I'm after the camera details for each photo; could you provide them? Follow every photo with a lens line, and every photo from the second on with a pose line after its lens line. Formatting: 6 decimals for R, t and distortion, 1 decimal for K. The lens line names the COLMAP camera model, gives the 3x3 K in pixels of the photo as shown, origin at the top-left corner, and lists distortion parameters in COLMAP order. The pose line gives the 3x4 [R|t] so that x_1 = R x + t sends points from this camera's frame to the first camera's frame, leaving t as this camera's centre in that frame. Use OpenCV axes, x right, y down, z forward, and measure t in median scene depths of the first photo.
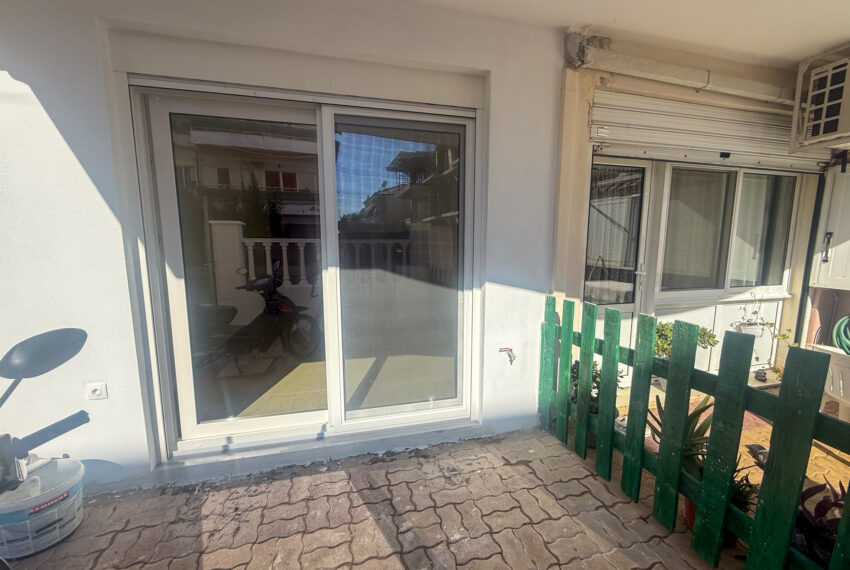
lens RADIAL K [[339.2, 0, 428.2], [0, 339.2, 287.0], [0, 0, 1]] dist [-0.001856, -0.000086]
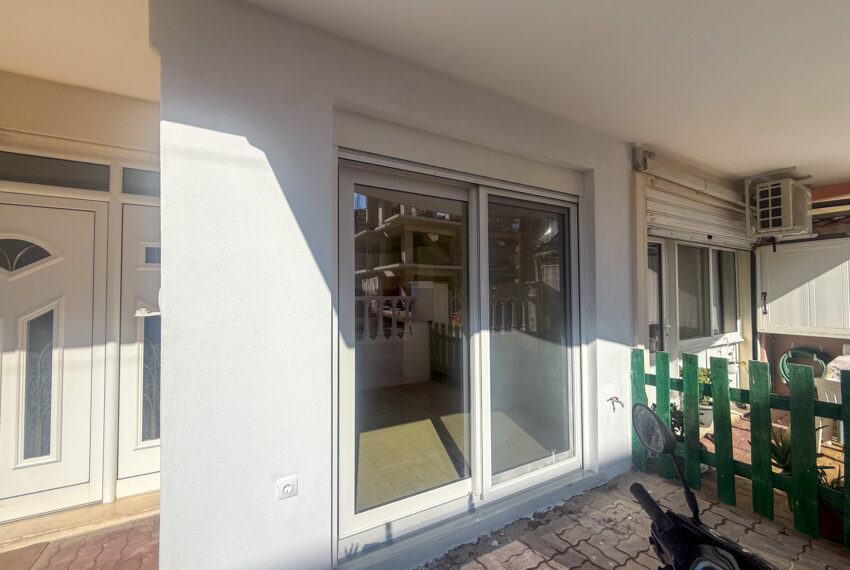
lens RADIAL K [[339.2, 0, 424.9], [0, 339.2, 285.2], [0, 0, 1]] dist [-0.001856, -0.000086]
pose [[0.968250, 0.002435, 0.249972, -0.690545], [0.037046, 0.987514, -0.153115, -0.040549], [-0.247223, 0.157514, 0.956070, 0.016559]]
